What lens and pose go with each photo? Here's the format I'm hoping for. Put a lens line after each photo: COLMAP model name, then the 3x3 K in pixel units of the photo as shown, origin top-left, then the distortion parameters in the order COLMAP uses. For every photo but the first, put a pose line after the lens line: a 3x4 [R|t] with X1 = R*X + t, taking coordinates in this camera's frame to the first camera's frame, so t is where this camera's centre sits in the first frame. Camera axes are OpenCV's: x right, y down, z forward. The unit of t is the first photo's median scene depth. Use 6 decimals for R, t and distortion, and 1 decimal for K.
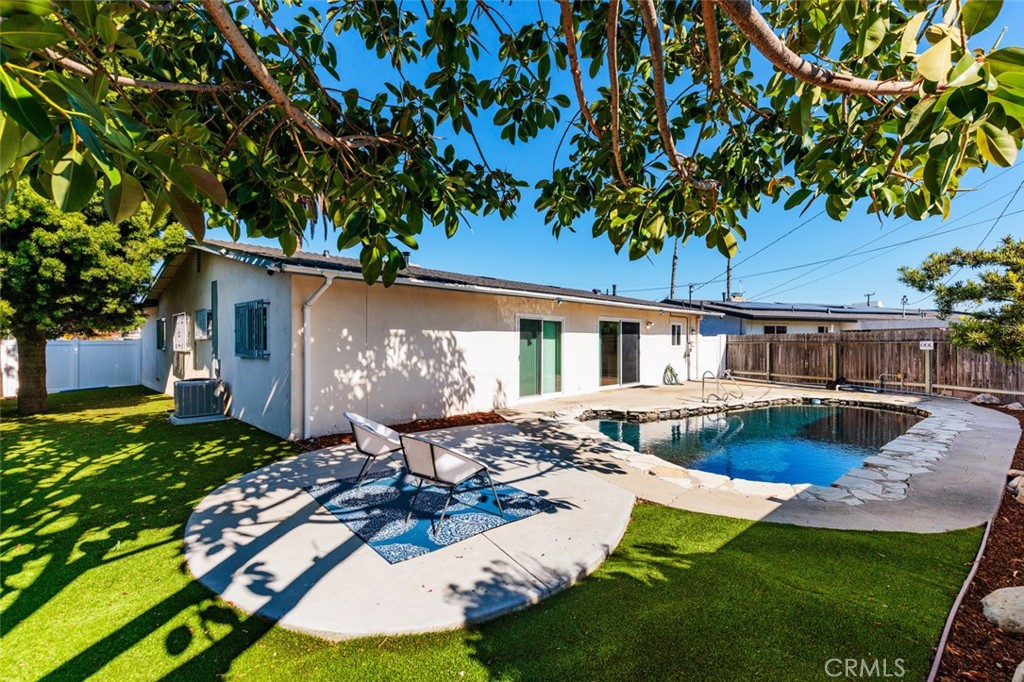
lens RADIAL K [[445.4, 0, 514.2], [0, 445.4, 343.9], [0, 0, 1]] dist [0.002389, 0.000690]
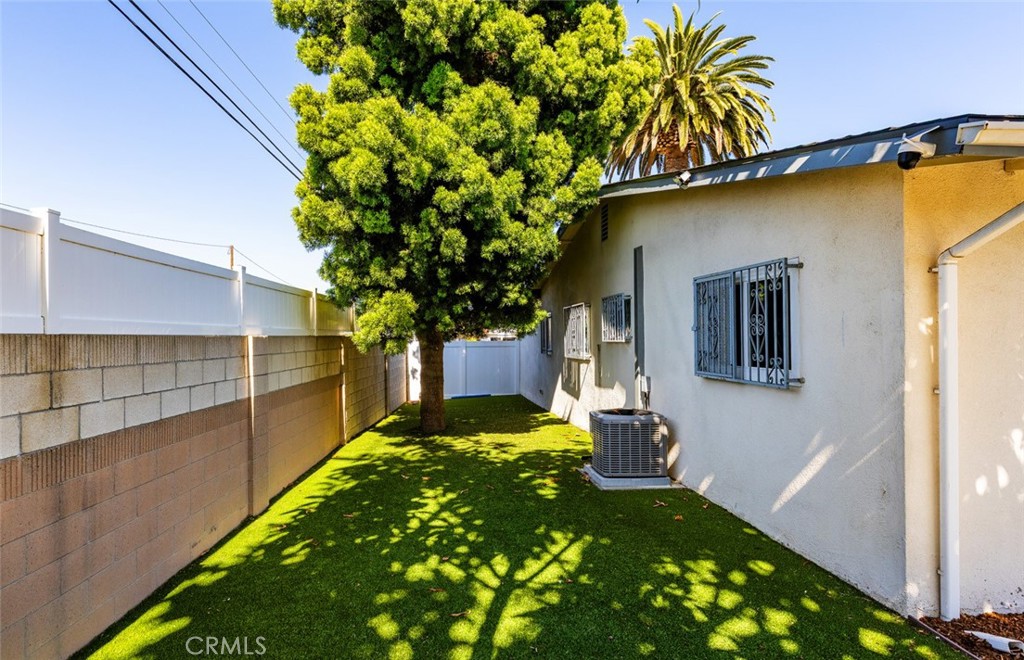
lens RADIAL K [[520.9, 0, 510.6], [0, 520.9, 333.9], [0, 0, 1]] dist [0.001072, 0.000218]
pose [[0.786293, -0.009689, -0.617778, -0.423063], [0.001270, 0.999900, -0.014065, -0.014129], [0.617853, 0.010275, 0.786226, 0.381402]]
